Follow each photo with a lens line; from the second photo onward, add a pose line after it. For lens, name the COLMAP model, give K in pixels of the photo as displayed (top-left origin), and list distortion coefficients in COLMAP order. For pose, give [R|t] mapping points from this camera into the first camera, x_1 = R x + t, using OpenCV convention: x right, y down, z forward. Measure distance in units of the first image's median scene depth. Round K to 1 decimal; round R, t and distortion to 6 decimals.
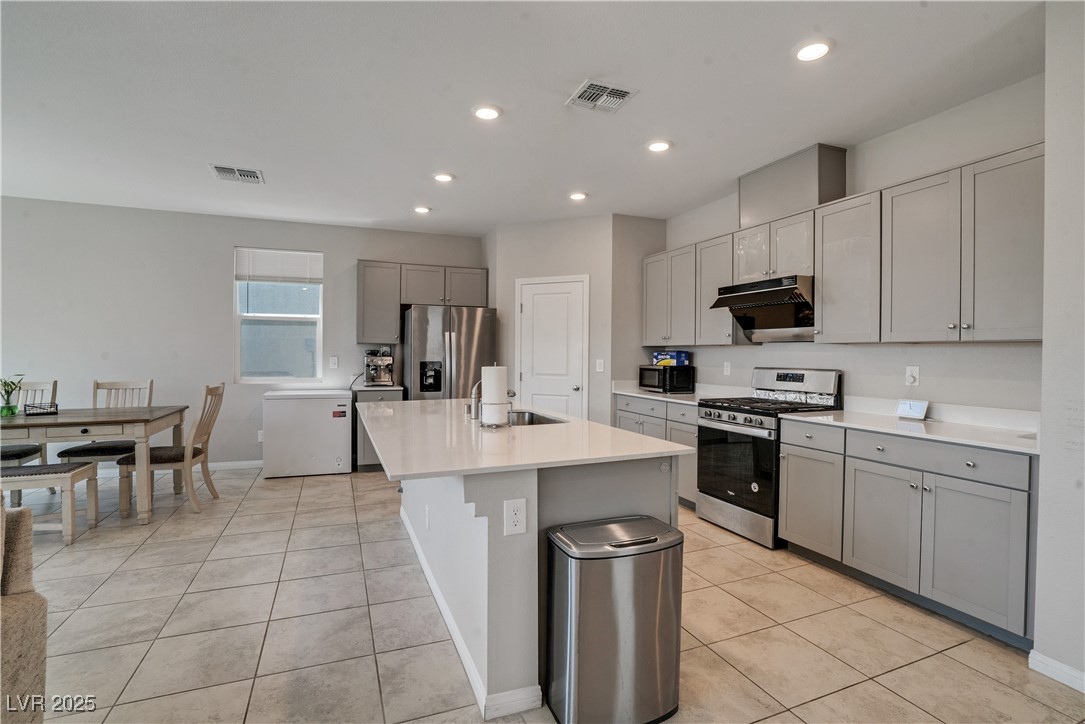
lens RADIAL K [[508.9, 0, 548.6], [0, 508.9, 356.9], [0, 0, 1]] dist [-0.049612, 0.014150]
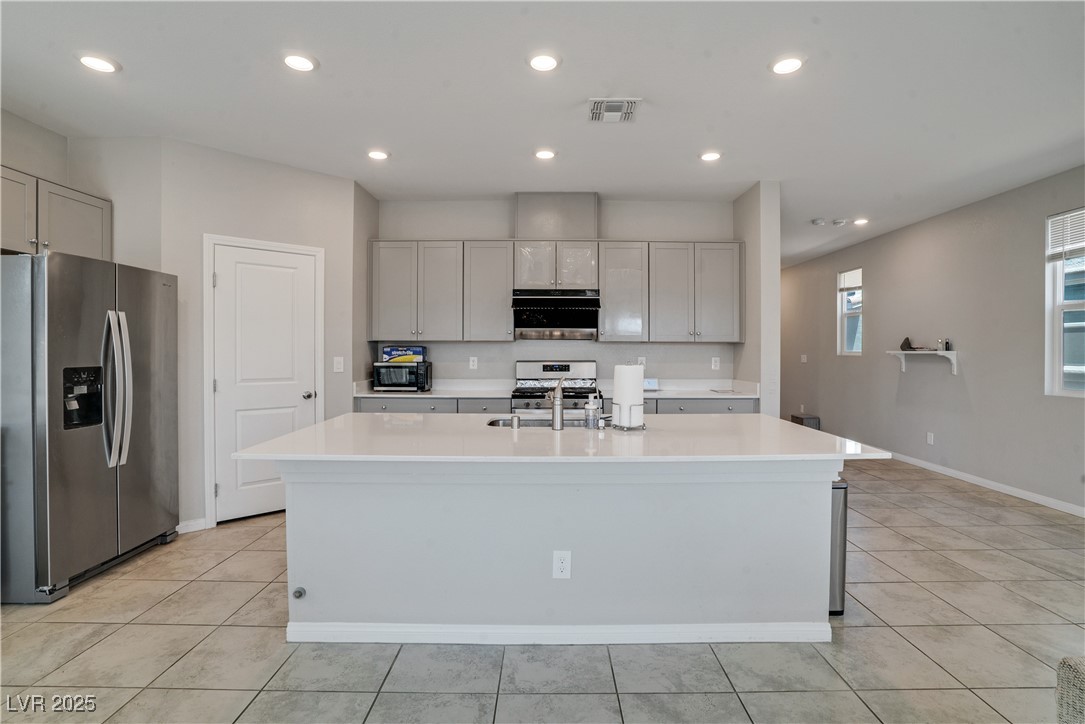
lens RADIAL K [[508.9, 0, 545.3], [0, 508.9, 355.2], [0, 0, 1]] dist [-0.049612, 0.014150]
pose [[0.385479, -0.015636, 0.922584, -0.664056], [0.007122, 0.999877, 0.013971, -0.008346], [-0.922689, 0.001185, 0.385543, 0.504946]]
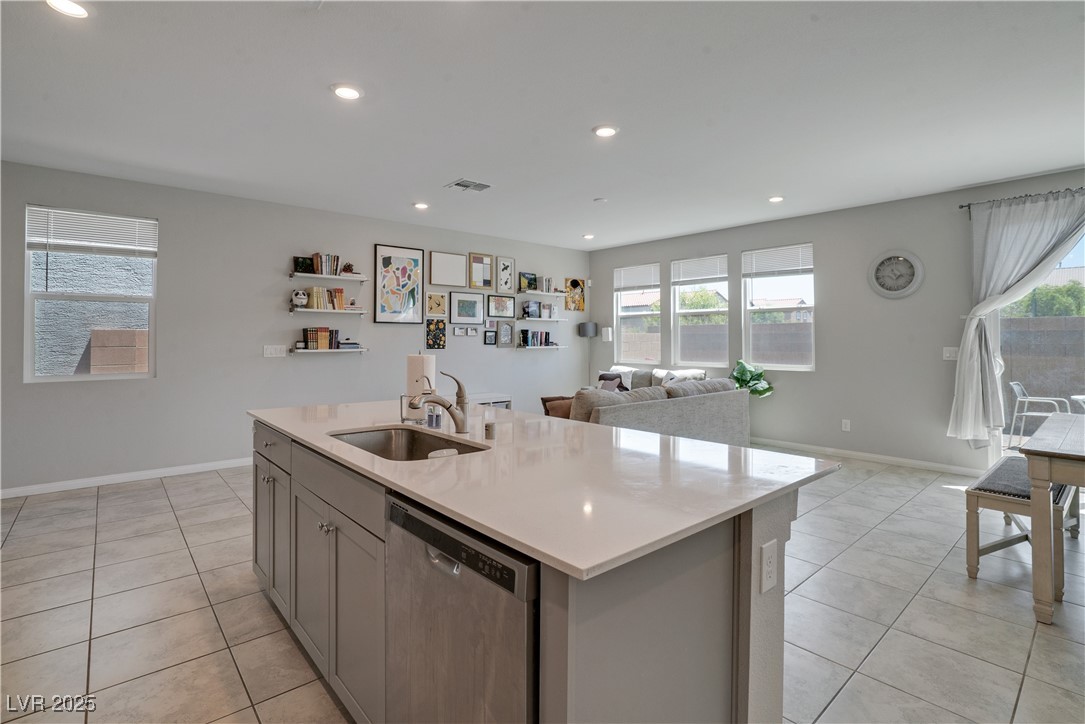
lens RADIAL K [[508.9, 0, 548.1], [0, 508.9, 327.9], [0, 0, 1]] dist [-0.049612, 0.014150]
pose [[-0.946210, -0.016389, -0.323139, -0.020709], [-0.011299, 0.999781, -0.017620, -0.012072], [0.323357, -0.013021, -0.946187, 1.238906]]
